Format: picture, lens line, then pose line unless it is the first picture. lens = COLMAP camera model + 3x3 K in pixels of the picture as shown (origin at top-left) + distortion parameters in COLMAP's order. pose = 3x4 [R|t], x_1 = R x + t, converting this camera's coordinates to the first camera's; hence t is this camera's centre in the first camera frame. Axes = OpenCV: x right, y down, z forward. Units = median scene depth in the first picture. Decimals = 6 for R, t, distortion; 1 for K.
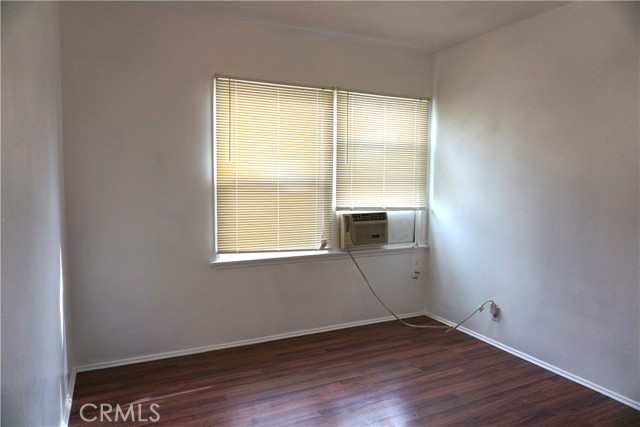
lens RADIAL K [[426.6, 0, 320.0], [0, 426.6, 213.5], [0, 0, 1]] dist [-0.028093, 0.002941]
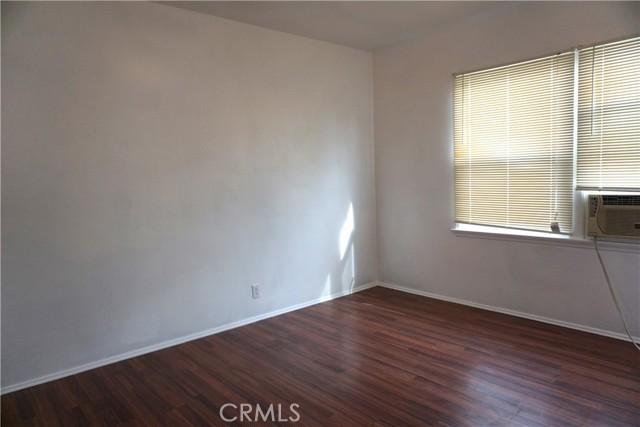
lens RADIAL K [[426.6, 0, 320.0], [0, 426.6, 213.5], [0, 0, 1]] dist [-0.028093, 0.002941]
pose [[0.262838, 0.070829, -0.962237, 0.769889], [-0.044654, 0.997126, 0.061200, 0.011499], [0.963806, 0.026883, 0.265245, 0.292703]]
